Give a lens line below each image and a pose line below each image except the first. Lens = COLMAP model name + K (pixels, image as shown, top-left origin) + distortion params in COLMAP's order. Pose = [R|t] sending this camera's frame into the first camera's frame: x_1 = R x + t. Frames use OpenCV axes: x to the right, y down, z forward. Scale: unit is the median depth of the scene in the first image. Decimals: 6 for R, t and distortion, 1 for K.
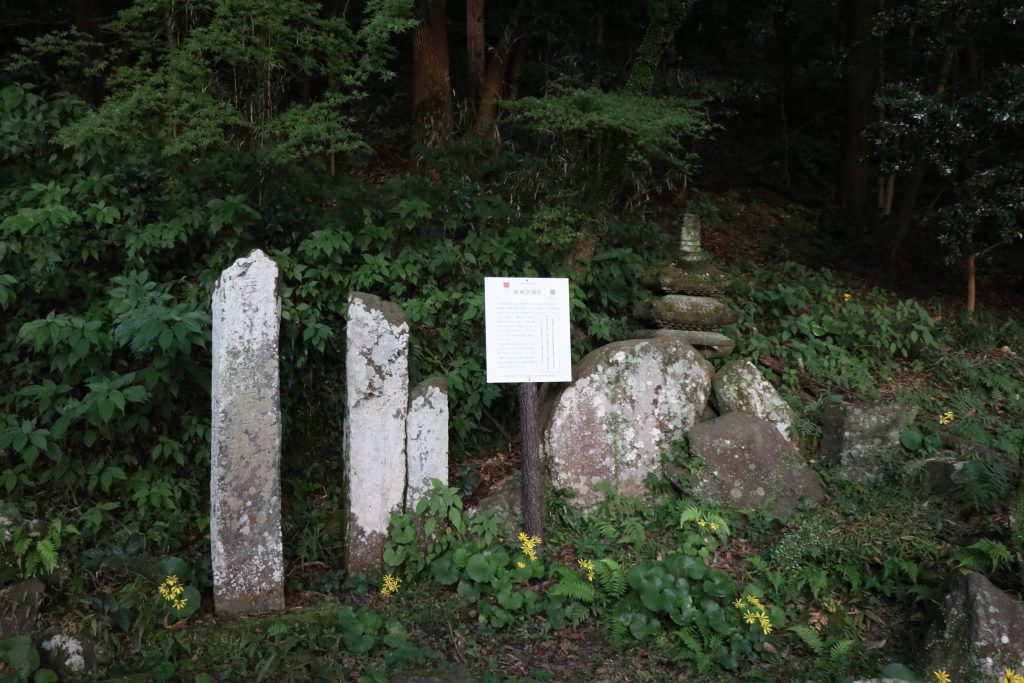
lens RADIAL K [[835.1, 0, 496.1], [0, 835.1, 340.3], [0, 0, 1]] dist [0.001807, 0.002788]
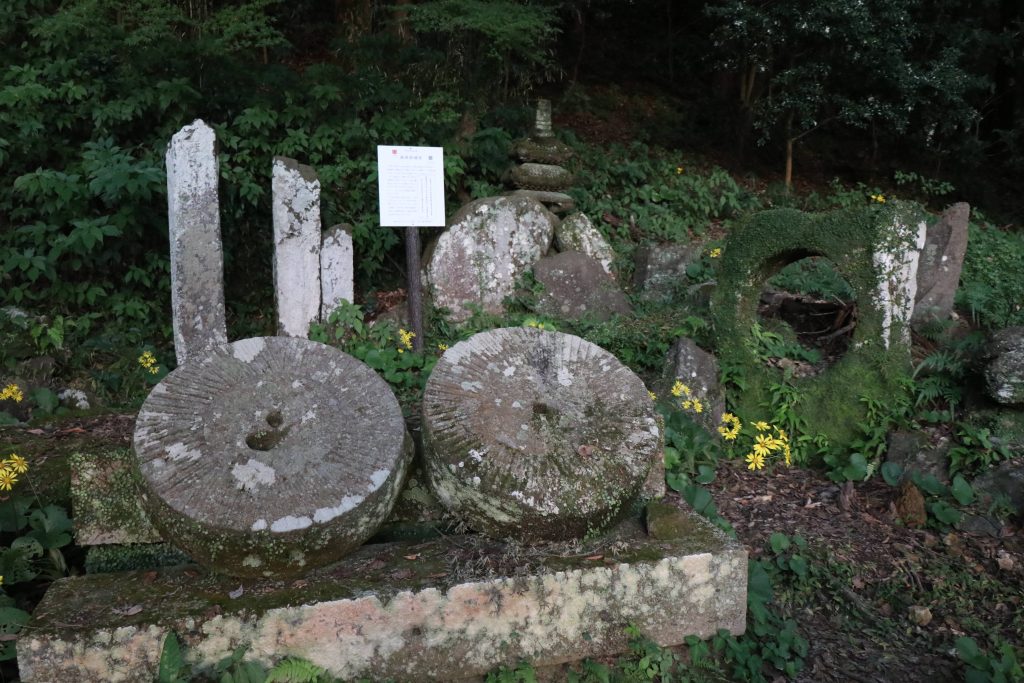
lens RADIAL K [[814.8, 0, 512.0], [0, 814.8, 341.5], [0, 0, 1]] dist [-0.000996, 0.003722]
pose [[0.997235, -0.006612, 0.074013, 0.096286], [-0.002891, 0.991826, 0.127565, 0.063614], [-0.074252, -0.127426, 0.989065, -0.311125]]
